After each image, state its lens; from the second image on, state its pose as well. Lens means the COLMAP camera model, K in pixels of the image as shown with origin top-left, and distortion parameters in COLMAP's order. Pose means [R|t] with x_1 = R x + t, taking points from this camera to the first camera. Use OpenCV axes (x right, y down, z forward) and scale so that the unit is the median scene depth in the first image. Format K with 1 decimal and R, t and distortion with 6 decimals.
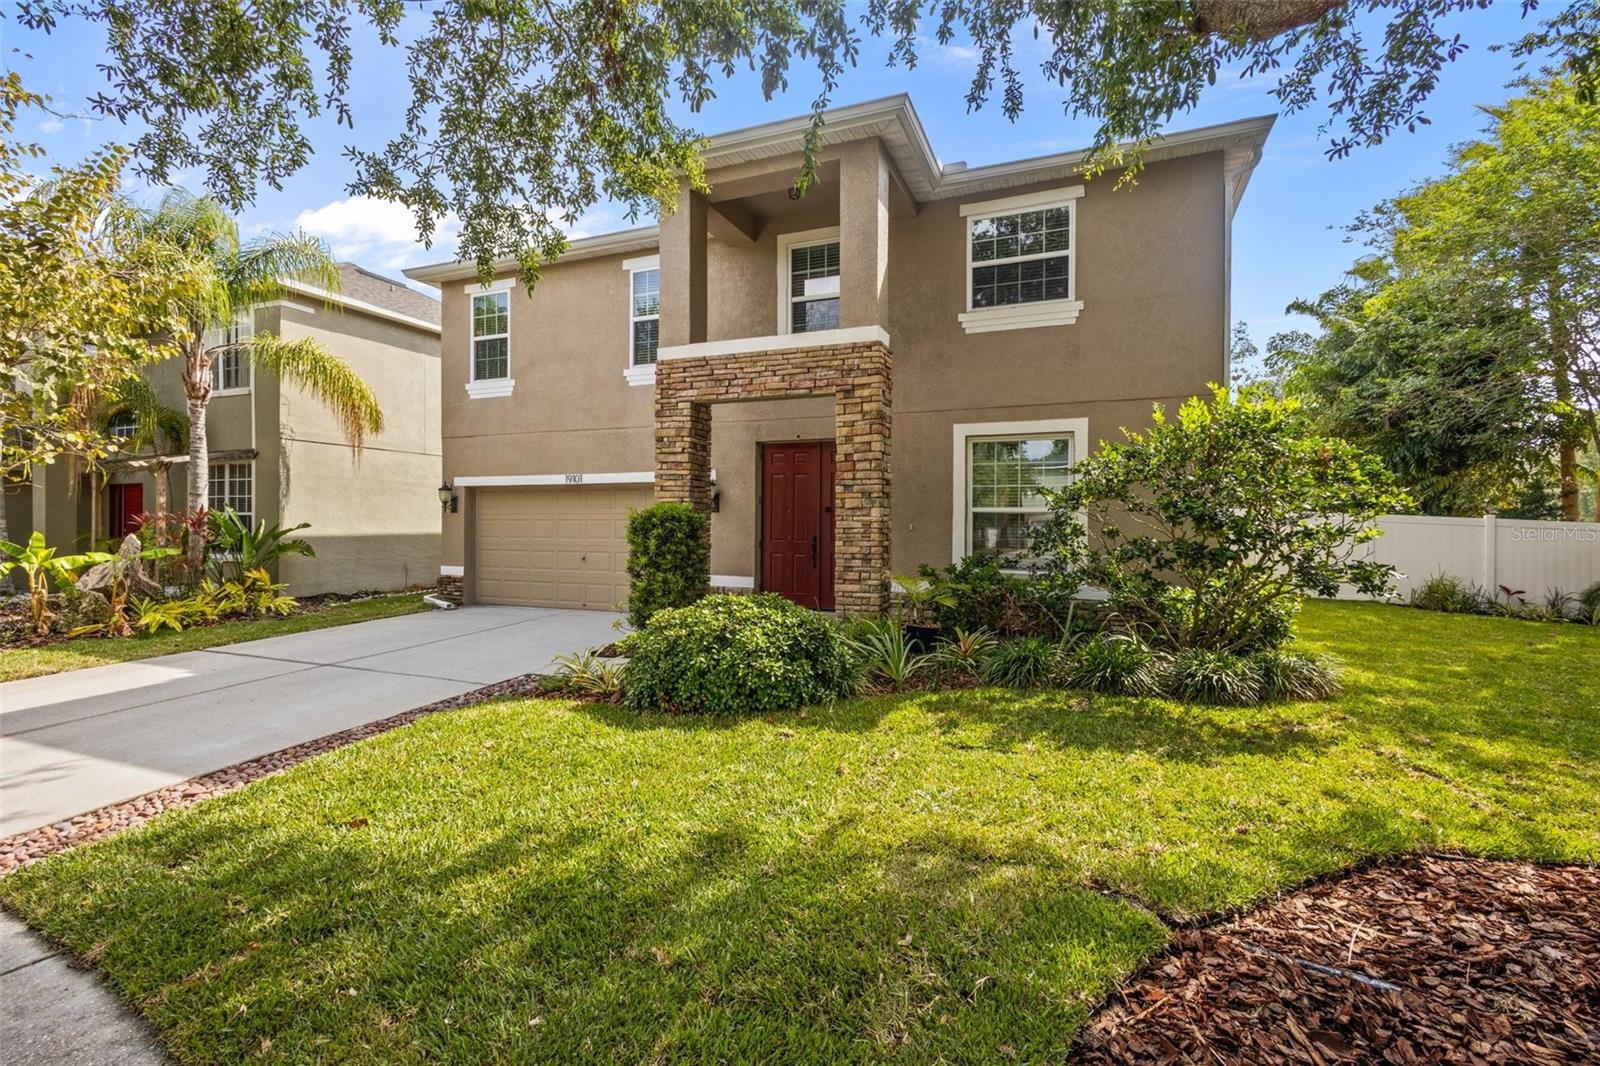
lens RADIAL K [[735.7, 0, 796.0], [0, 735.7, 526.8], [0, 0, 1]] dist [0.010365, -0.000235]
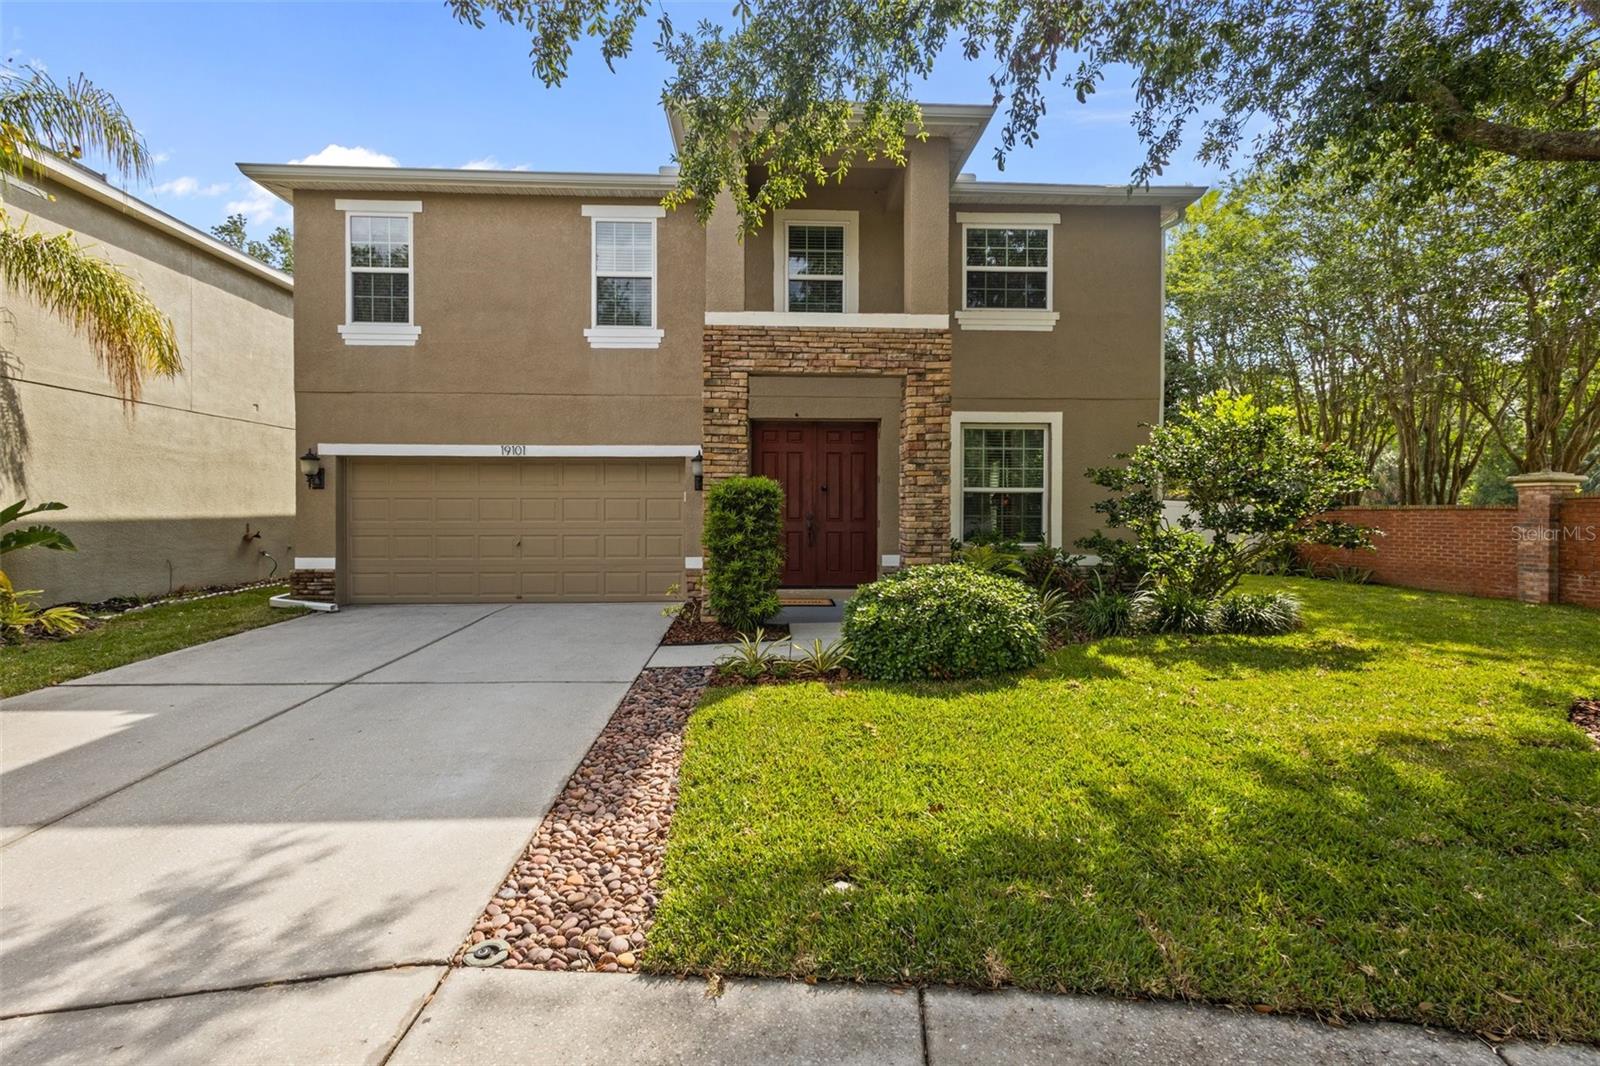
lens RADIAL K [[735.7, 0, 796.7], [0, 735.7, 526.4], [0, 0, 1]] dist [0.010365, -0.000235]
pose [[0.904476, -0.009960, 0.426409, -0.488053], [0.004222, 0.999887, 0.014400, 0.015815], [-0.426504, -0.011224, 0.904416, 0.109277]]
